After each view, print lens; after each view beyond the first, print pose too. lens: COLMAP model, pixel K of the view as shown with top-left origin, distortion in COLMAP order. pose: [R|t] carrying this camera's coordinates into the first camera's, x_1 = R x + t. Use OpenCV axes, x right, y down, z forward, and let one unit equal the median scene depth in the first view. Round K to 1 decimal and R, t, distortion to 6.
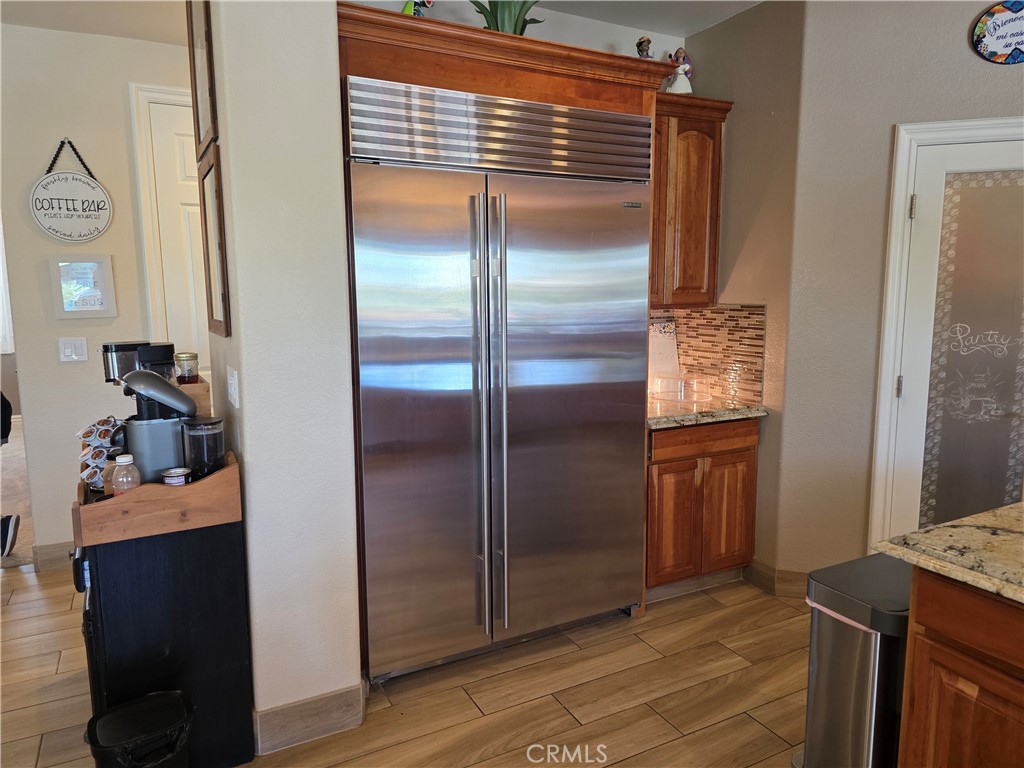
lens RADIAL K [[685.0, 0, 506.8], [0, 685.0, 385.1], [0, 0, 1]] dist [0.062427, -0.056983]
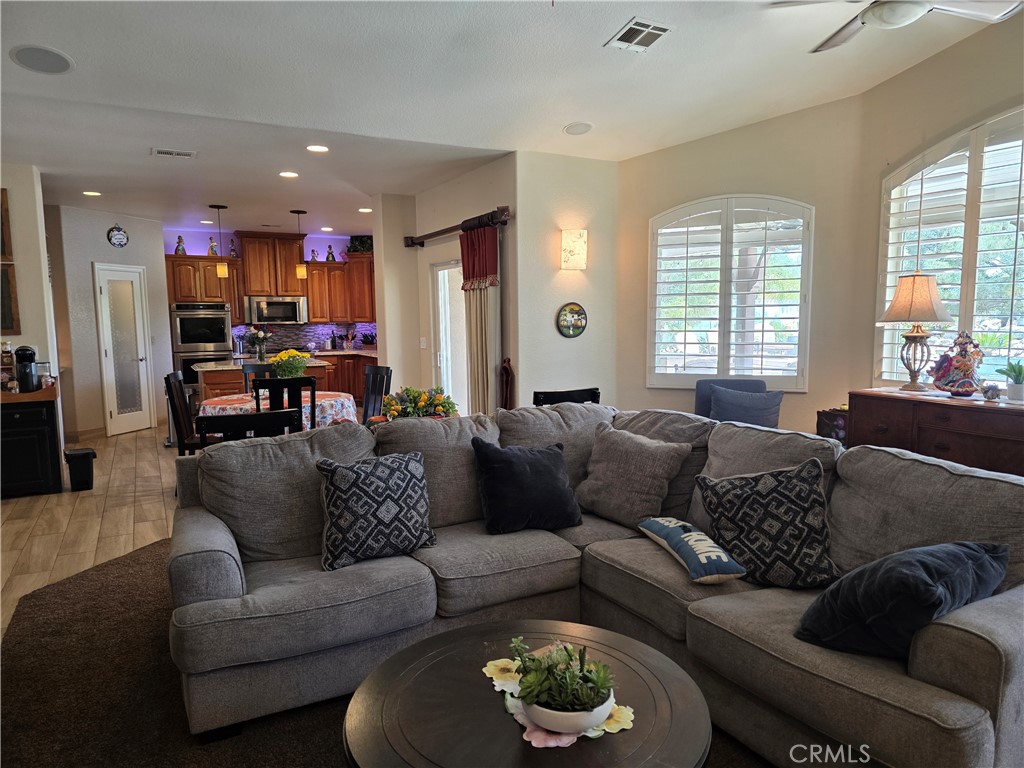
lens RADIAL K [[685.0, 0, 515.1], [0, 685.0, 389.7], [0, 0, 1]] dist [0.062427, -0.056983]
pose [[-0.013221, -0.100669, 0.994832, -2.177162], [0.152913, 0.983013, 0.101505, 0.110780], [-0.988151, 0.153465, 0.002397, -0.597401]]
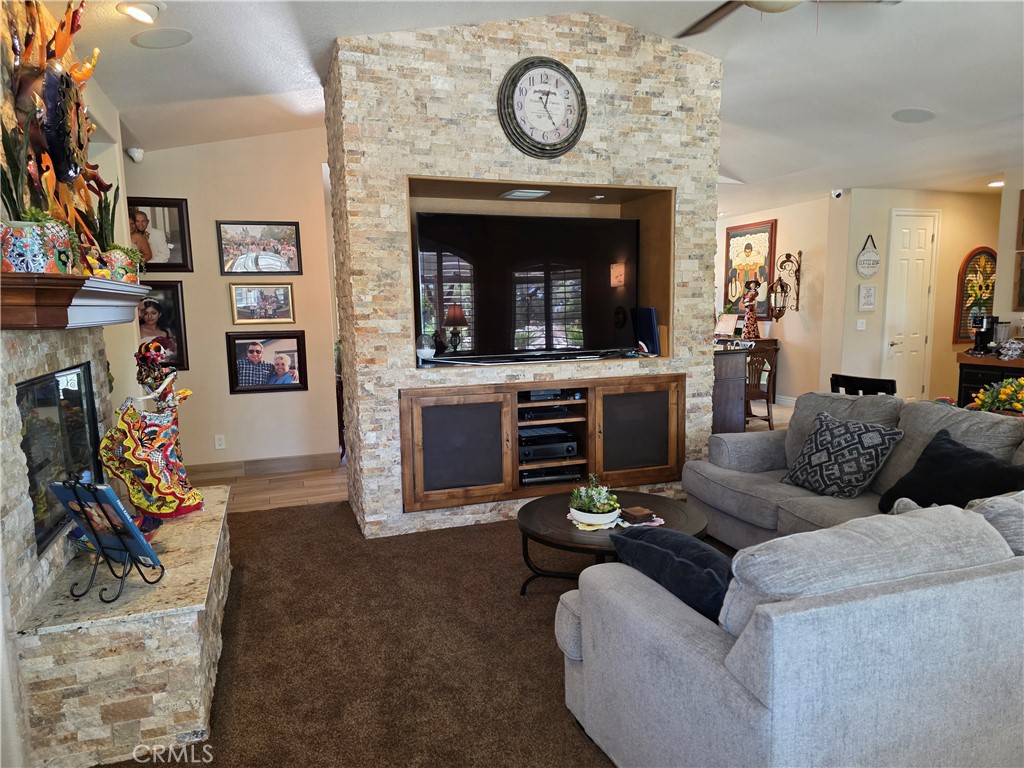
lens RADIAL K [[685.0, 0, 517.1], [0, 685.0, 399.0], [0, 0, 1]] dist [0.062427, -0.056983]
pose [[0.990444, 0.007543, -0.137710, -1.632233], [-0.008360, 0.999951, -0.005358, 0.246024], [0.137663, 0.006458, 0.990458, -1.626488]]
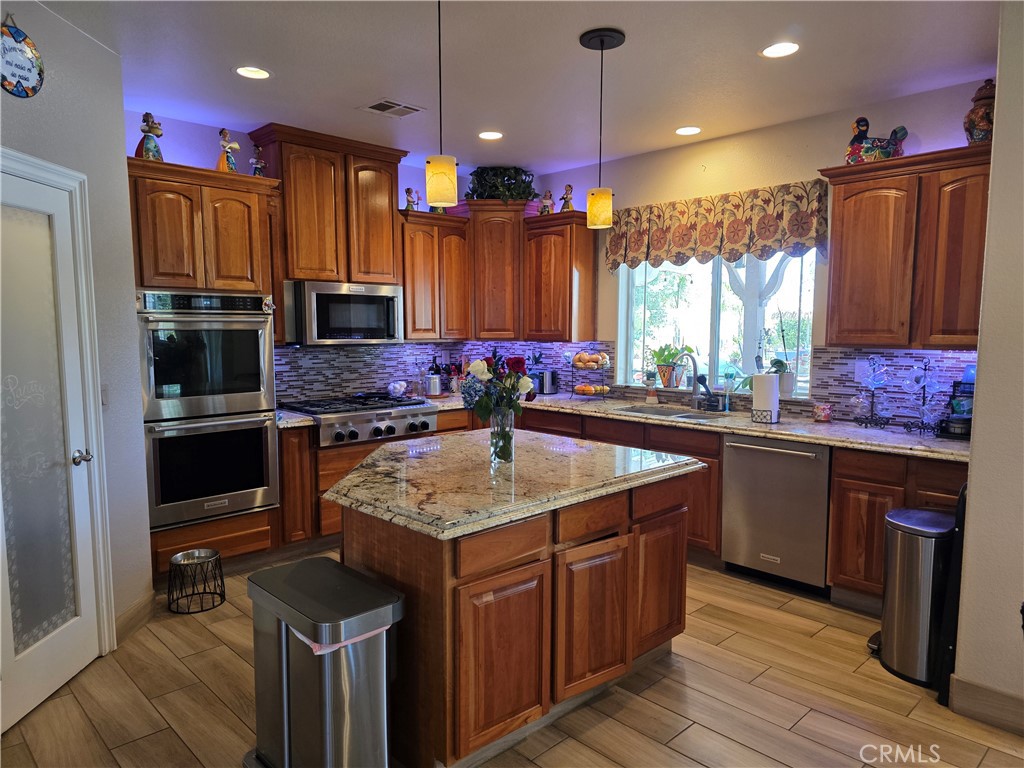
lens RADIAL K [[685.0, 0, 516.0], [0, 685.0, 393.0], [0, 0, 1]] dist [0.062427, -0.056983]
pose [[-0.286205, -0.091347, 0.953804, -0.344379], [0.136574, 0.981392, 0.134971, -0.089949], [-0.948385, 0.168895, -0.268404, 0.591846]]
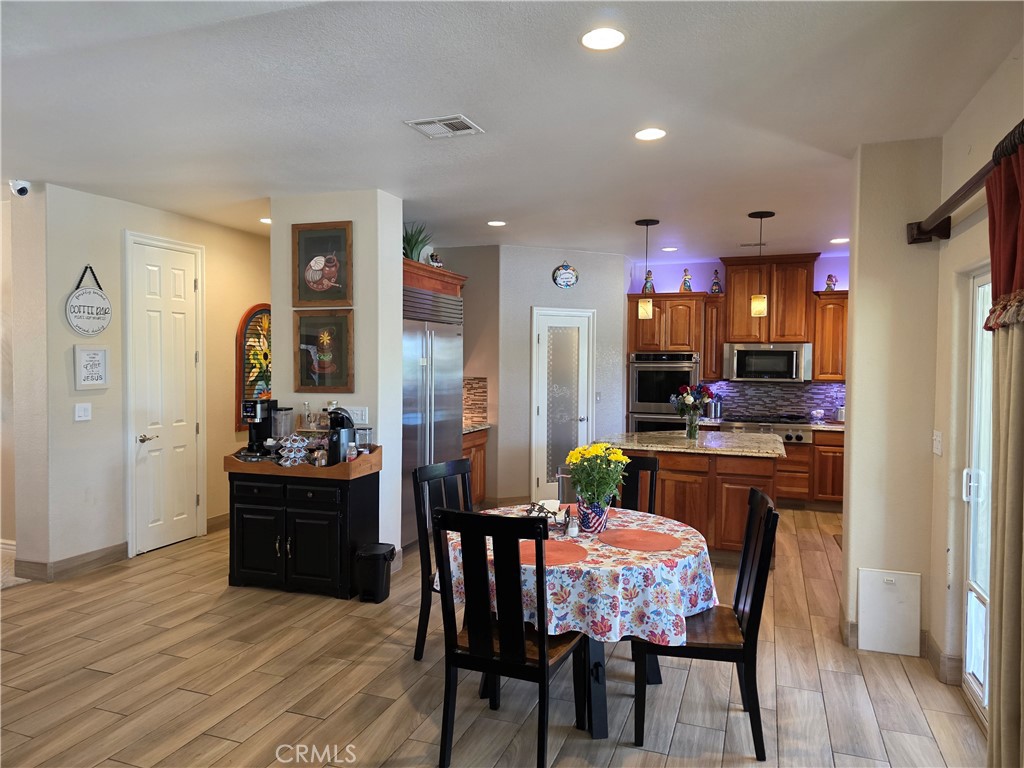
lens RADIAL K [[685.0, 0, 519.2], [0, 685.0, 386.2], [0, 0, 1]] dist [0.062427, -0.056983]
pose [[0.736257, -0.013096, 0.676575, -1.047248], [0.082757, 0.994050, -0.070817, 0.076734], [-0.671623, 0.108131, 0.732960, -0.682709]]
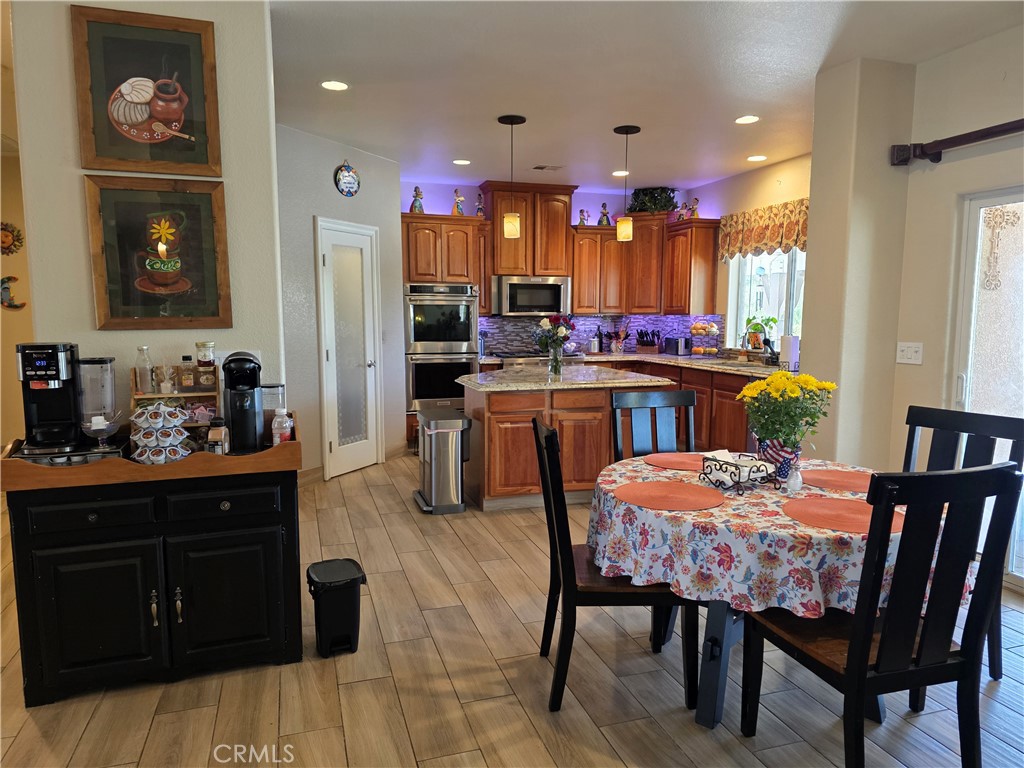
lens RADIAL K [[685.0, 0, 515.6], [0, 685.0, 394.5], [0, 0, 1]] dist [0.062427, -0.056983]
pose [[0.167019, -0.111987, 0.979573, -1.128016], [0.136877, 0.986541, 0.089446, 0.008811], [-0.976406, 0.119142, 0.180100, 0.175040]]
